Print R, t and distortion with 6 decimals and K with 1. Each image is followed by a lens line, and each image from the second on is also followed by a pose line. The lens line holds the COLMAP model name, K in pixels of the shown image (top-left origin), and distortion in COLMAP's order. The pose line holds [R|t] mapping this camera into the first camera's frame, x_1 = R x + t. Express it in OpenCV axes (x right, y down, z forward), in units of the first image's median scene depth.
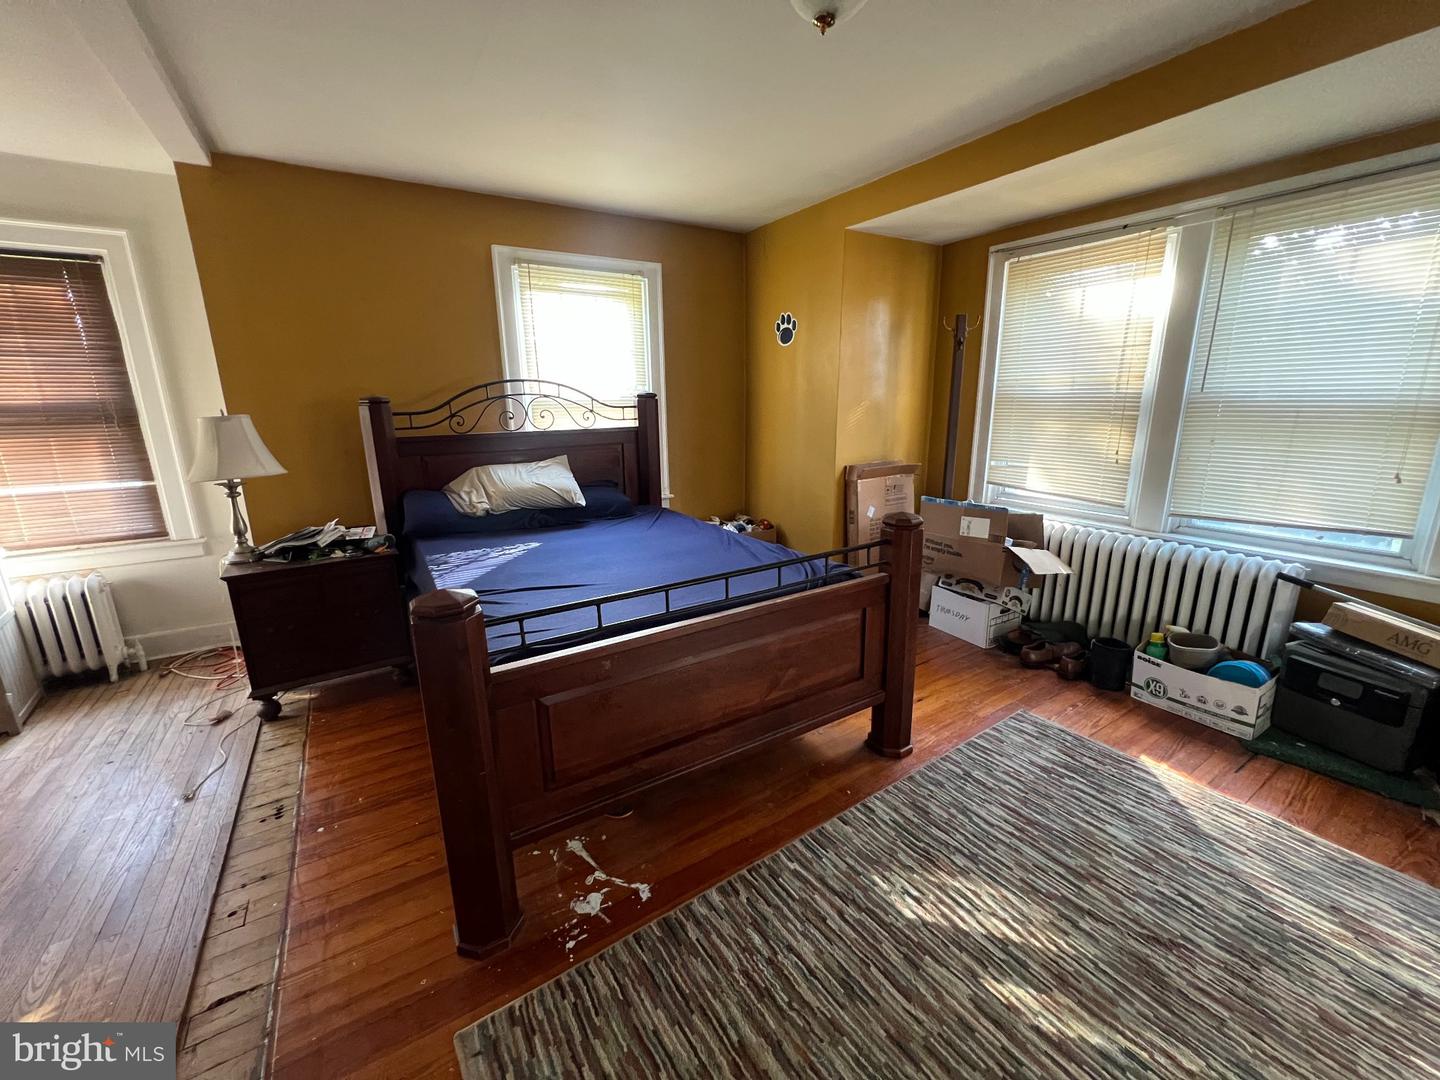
lens RADIAL K [[579.2, 0, 717.6], [0, 579.2, 535.4], [0, 0, 1]] dist [-0.001668, 0.000829]
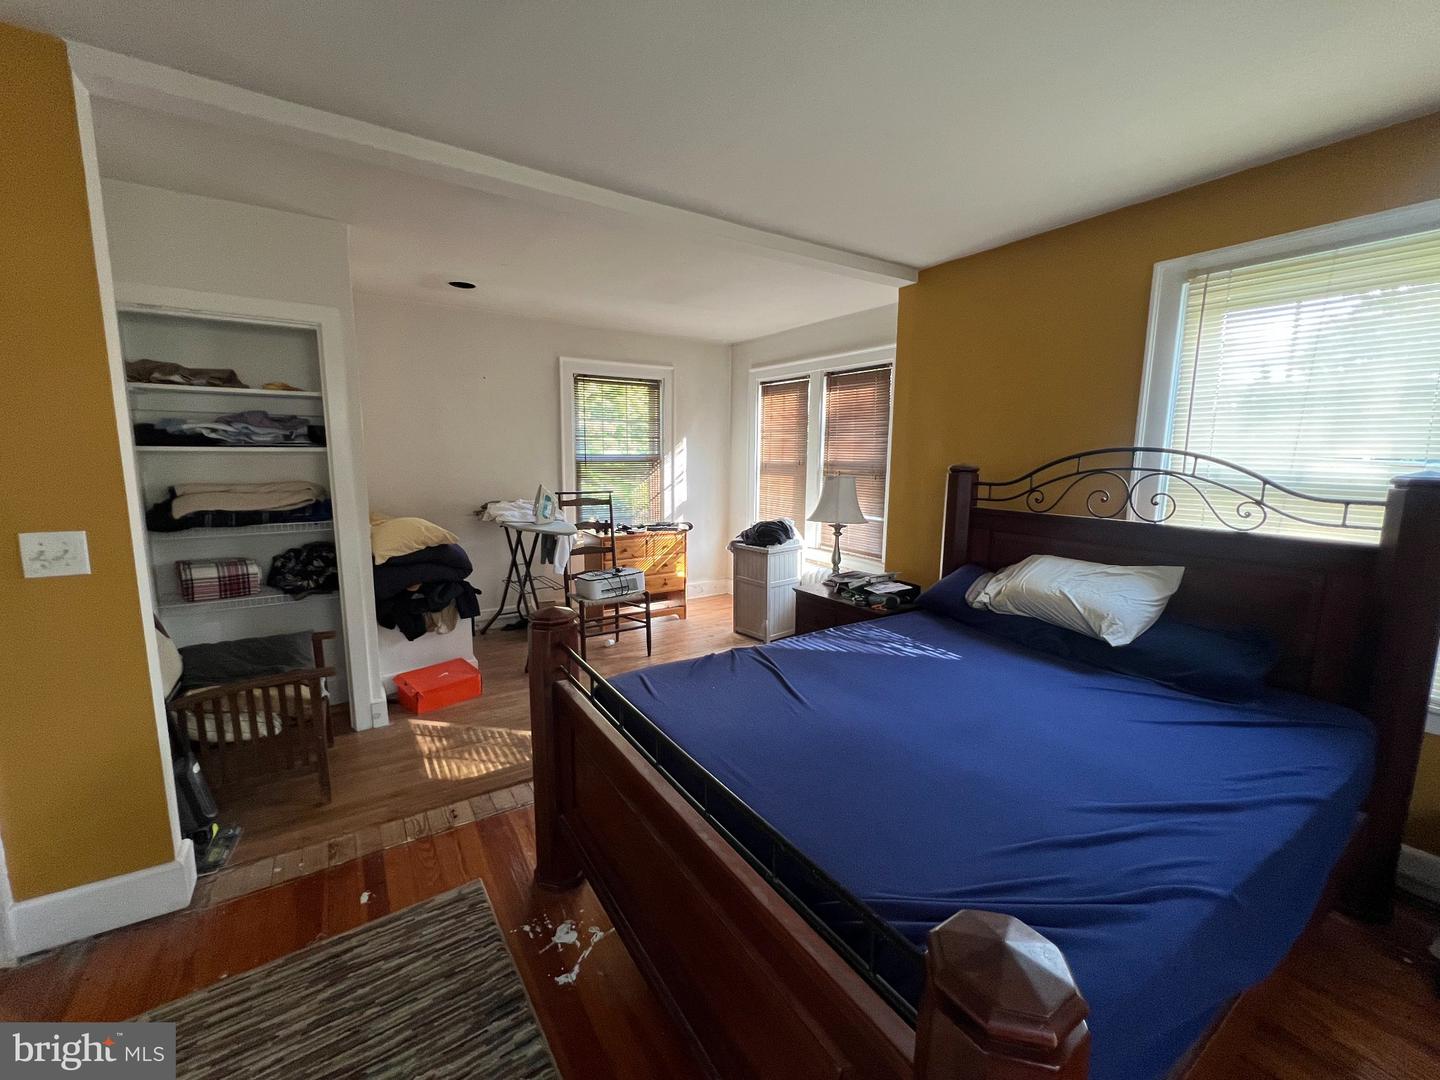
lens RADIAL K [[579.2, 0, 717.6], [0, 579.2, 535.4], [0, 0, 1]] dist [-0.001668, 0.000829]
pose [[0.013435, 0.158626, -0.987247, 0.428954], [-0.244061, 0.957994, 0.150604, -0.182365], [0.969667, 0.238925, 0.051585, 0.607587]]
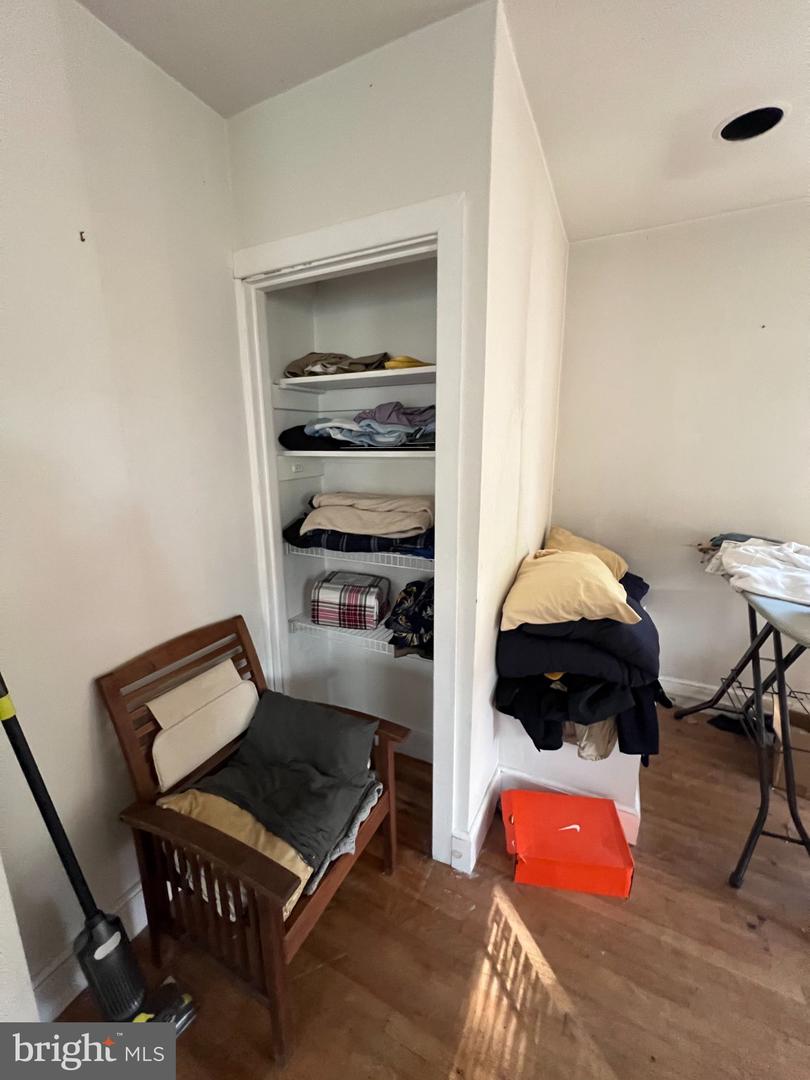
lens RADIAL K [[432.6, 0, 405.0], [0, 432.6, 540.0], [0, 0, 1]] dist [0.000121, 0.000381]
pose [[-0.852066, 0.132938, -0.506272, -0.316143], [-0.105027, 0.904121, 0.414168, -0.115792], [0.512789, 0.406070, -0.756409, 0.342273]]
